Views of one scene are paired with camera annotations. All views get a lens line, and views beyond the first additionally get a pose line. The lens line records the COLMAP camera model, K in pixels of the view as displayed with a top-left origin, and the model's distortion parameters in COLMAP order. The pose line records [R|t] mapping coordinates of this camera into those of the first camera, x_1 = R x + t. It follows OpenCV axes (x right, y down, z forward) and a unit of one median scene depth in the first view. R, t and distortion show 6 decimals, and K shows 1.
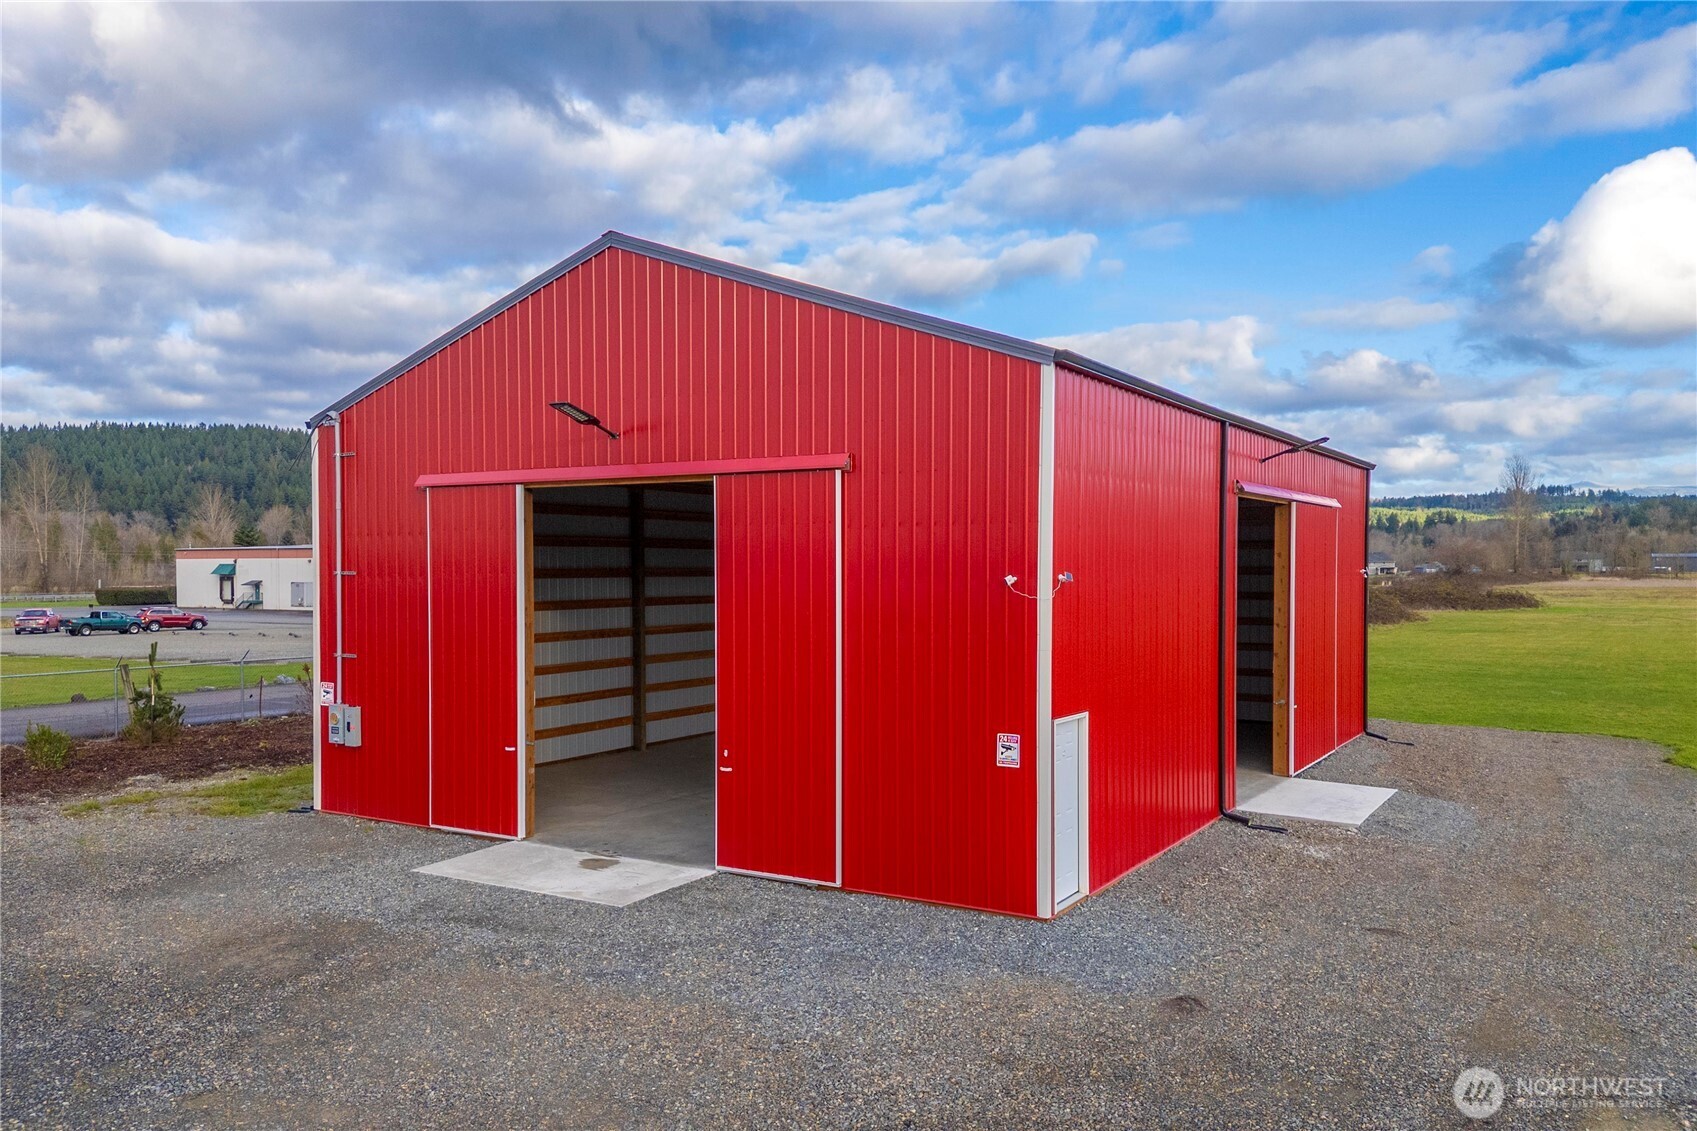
lens RADIAL K [[1236.0, 0, 851.6], [0, 1236.0, 541.7], [0, 0, 1]] dist [0.095861, -0.117784]
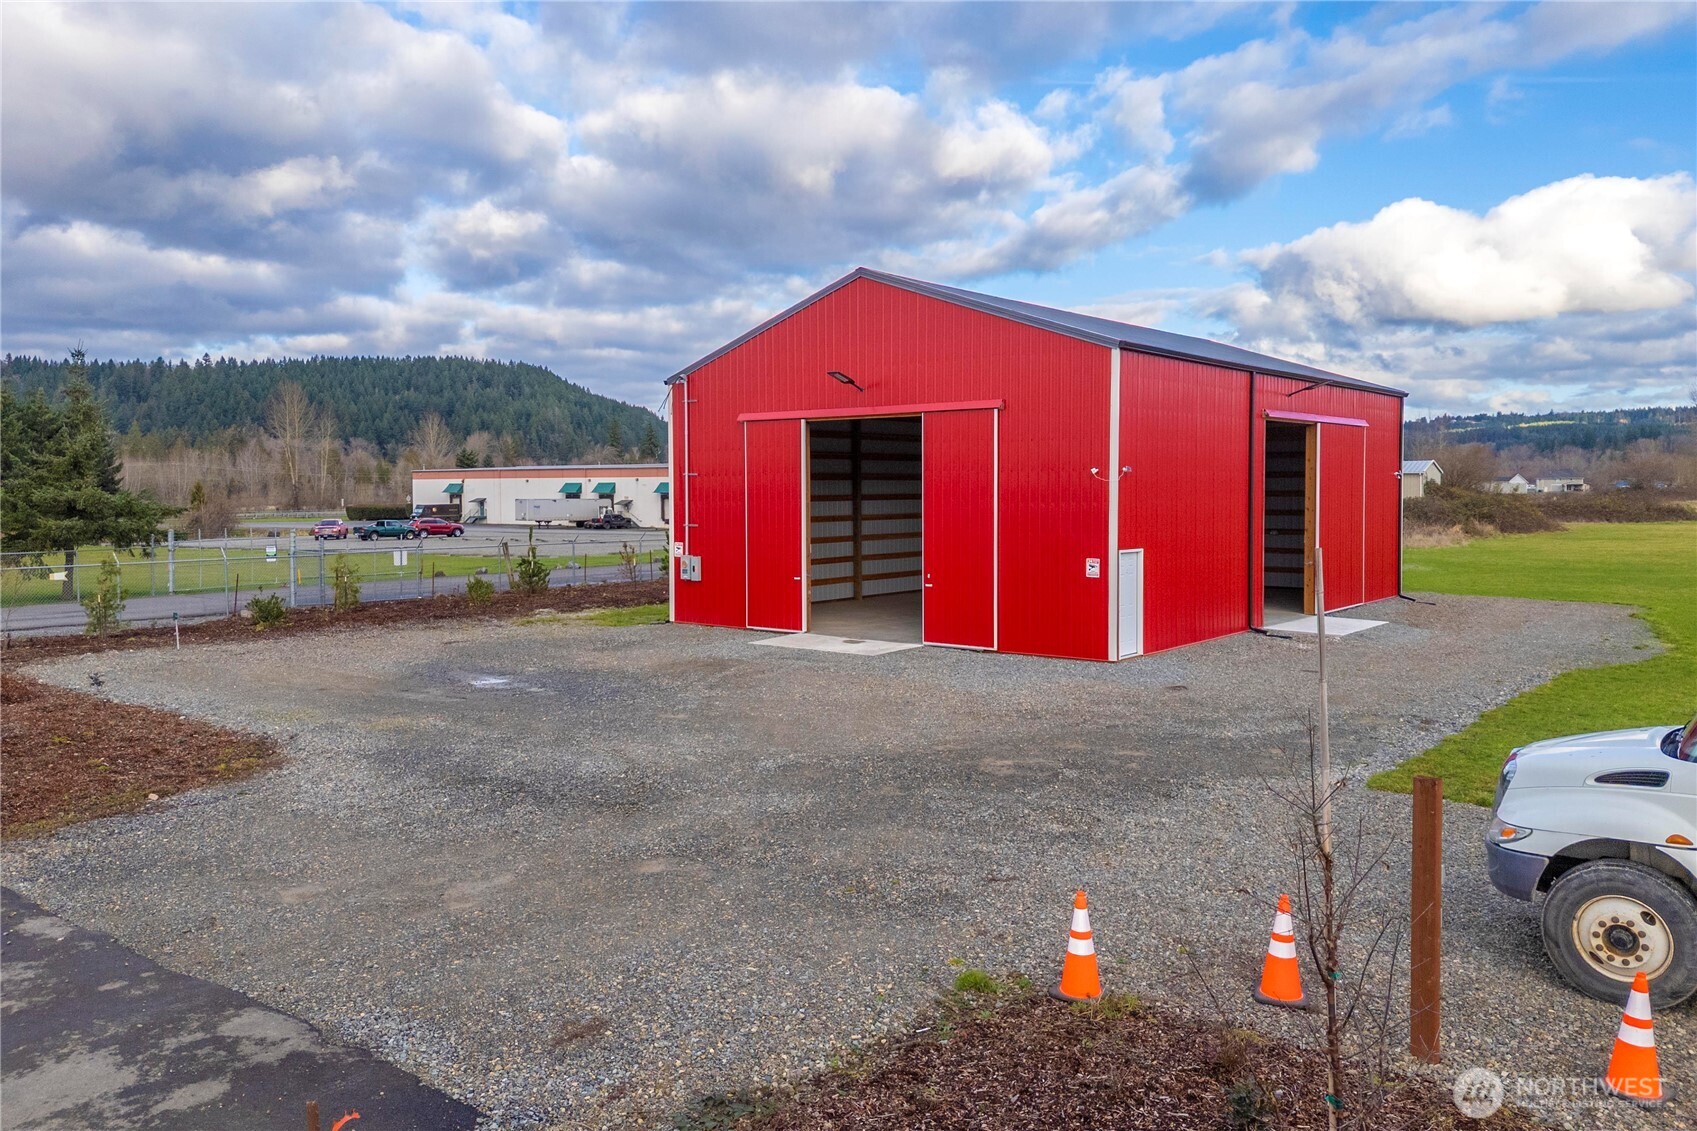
lens RADIAL K [[1236.0, 0, 851.6], [0, 1236.0, 541.7], [0, 0, 1]] dist [0.095861, -0.117784]
pose [[0.991832, 0.001885, -0.127537, 0.007608], [0.006156, 0.998018, 0.062630, 0.012274], [0.127403, -0.062904, 0.989854, -0.541885]]
